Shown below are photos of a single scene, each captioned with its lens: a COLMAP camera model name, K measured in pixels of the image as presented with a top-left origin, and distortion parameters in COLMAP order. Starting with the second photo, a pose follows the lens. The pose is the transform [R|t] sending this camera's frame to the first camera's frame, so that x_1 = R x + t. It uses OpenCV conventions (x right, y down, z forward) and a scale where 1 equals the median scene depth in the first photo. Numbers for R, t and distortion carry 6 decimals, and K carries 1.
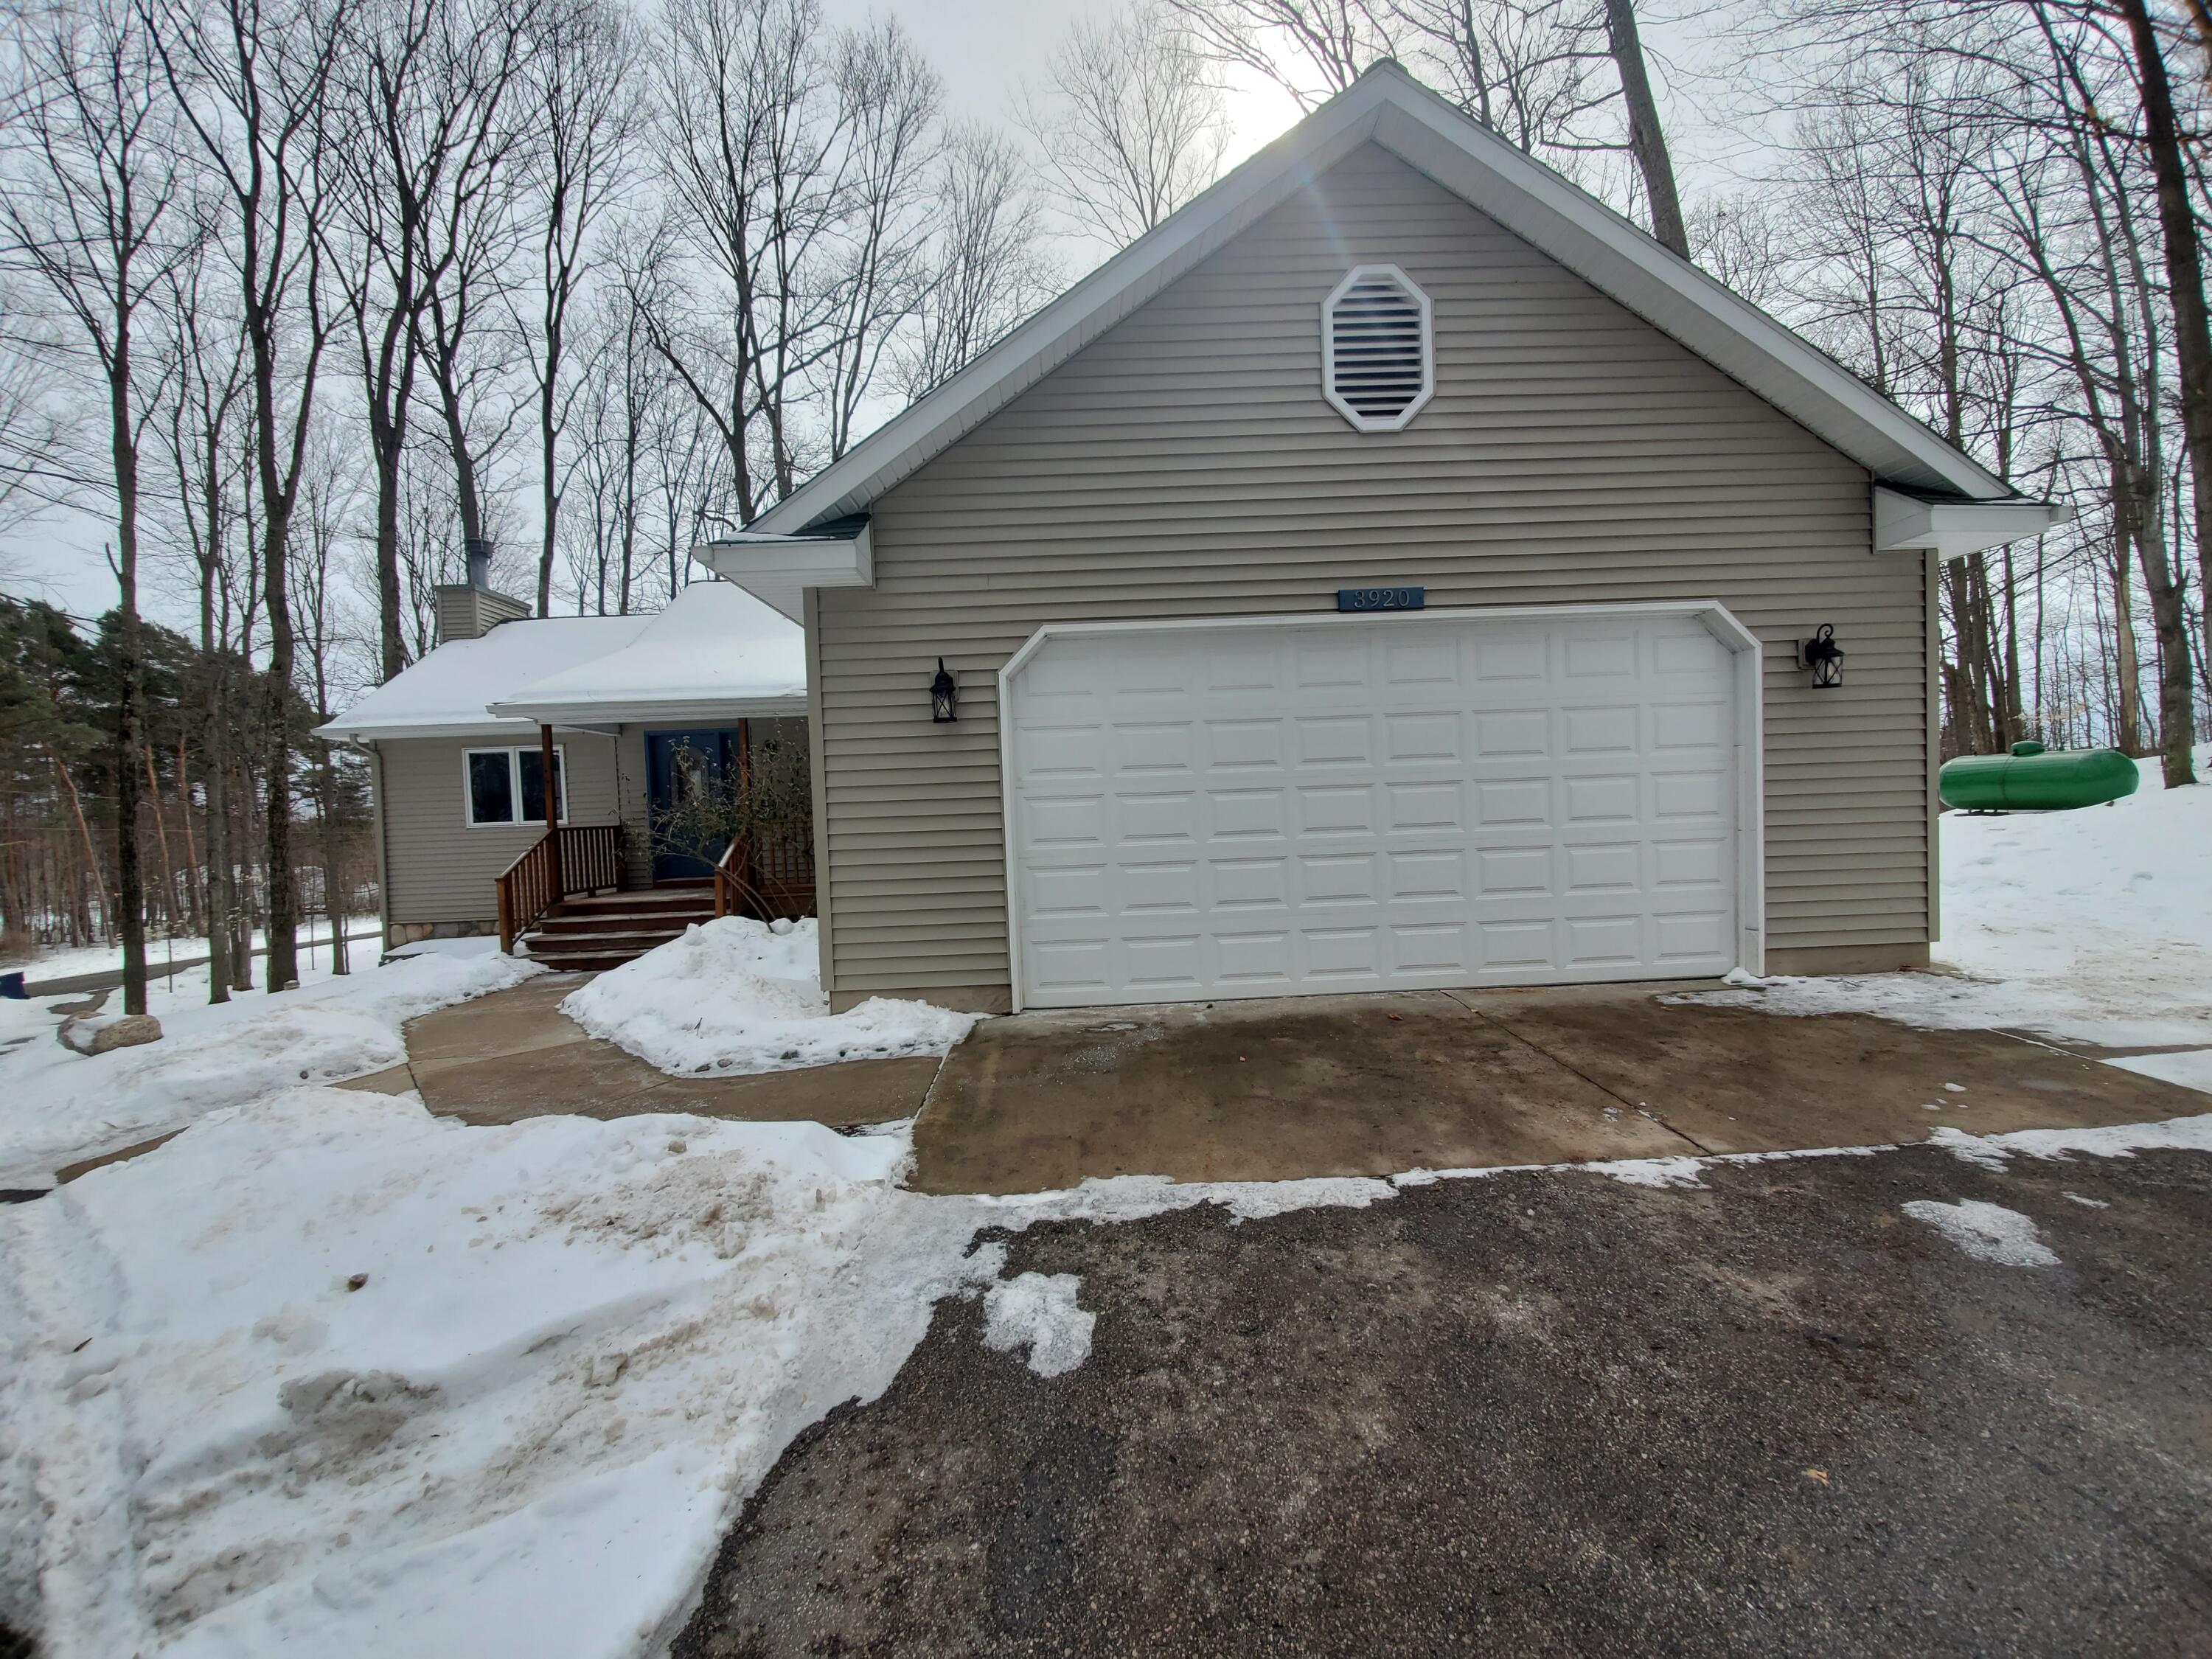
lens RADIAL K [[878.0, 0, 1105.8], [0, 878.0, 835.3], [0, 0, 1]] dist [-0.010576, -0.001455]
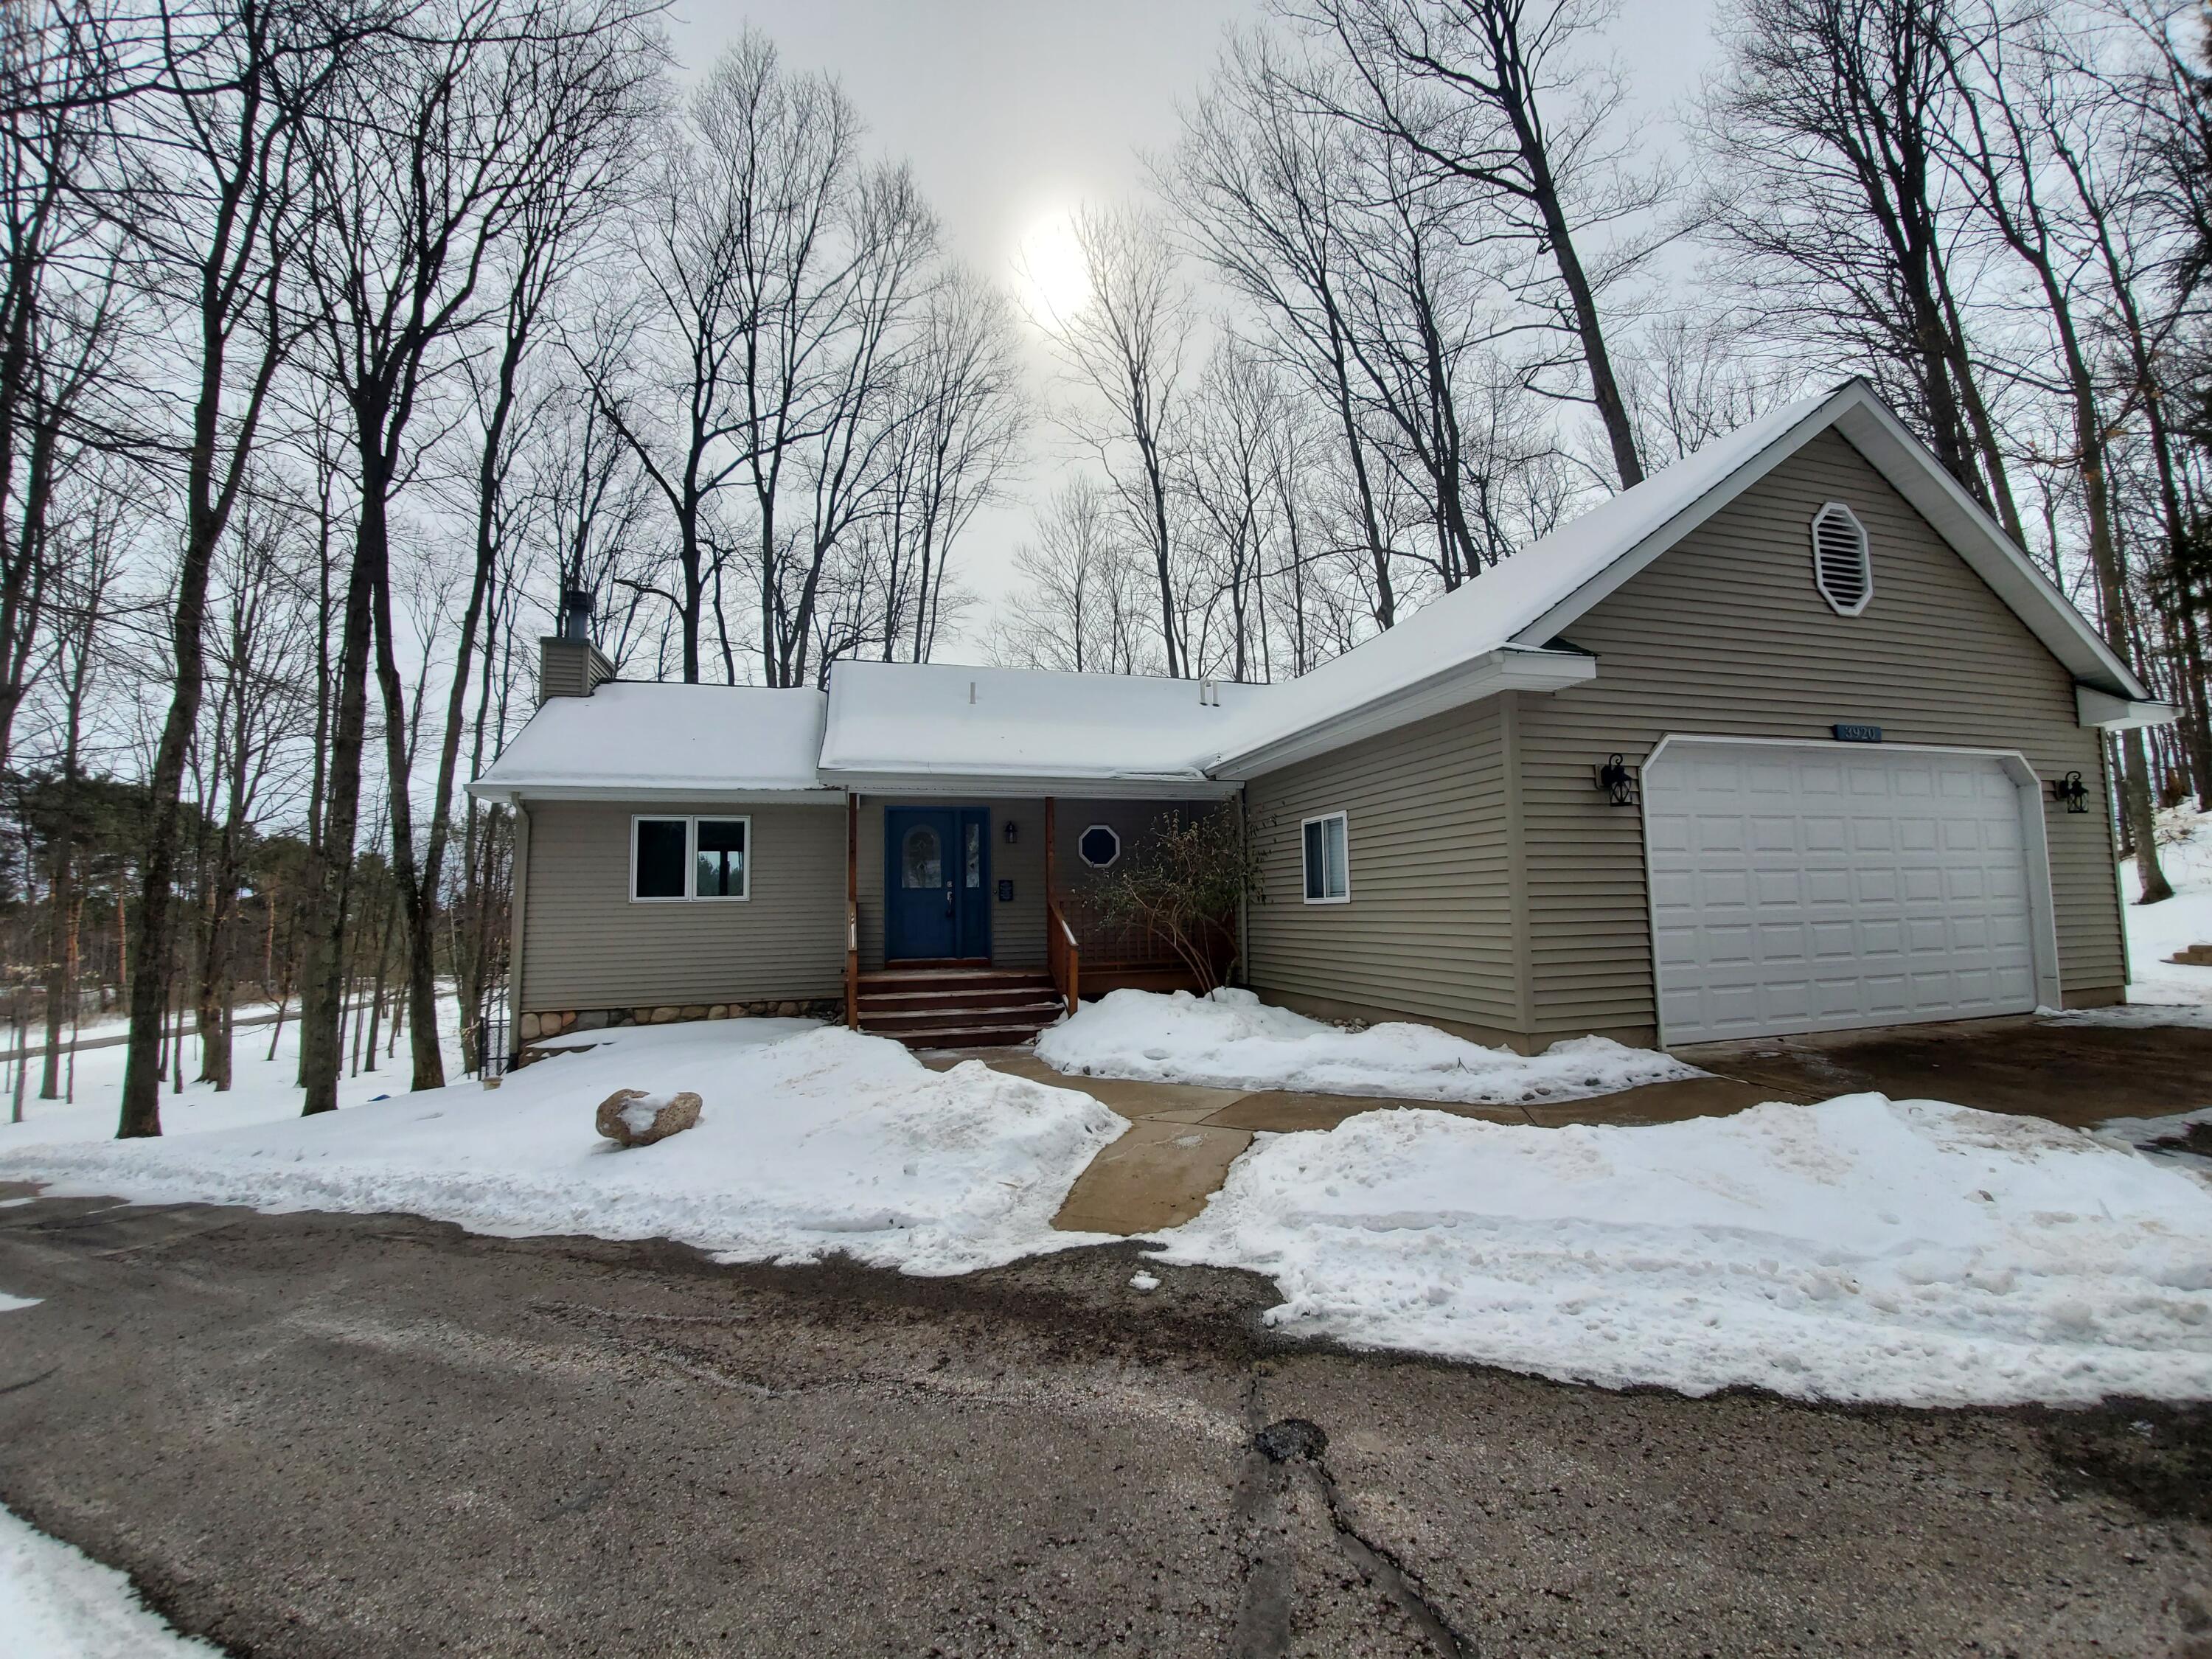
lens RADIAL K [[878.0, 0, 1097.6], [0, 878.0, 833.3], [0, 0, 1]] dist [-0.010576, -0.001455]
pose [[0.965120, 0.042537, 0.258329, -1.161748], [-0.009854, 0.991916, -0.126514, 0.068910], [-0.261622, 0.119556, 0.957737, 0.022129]]
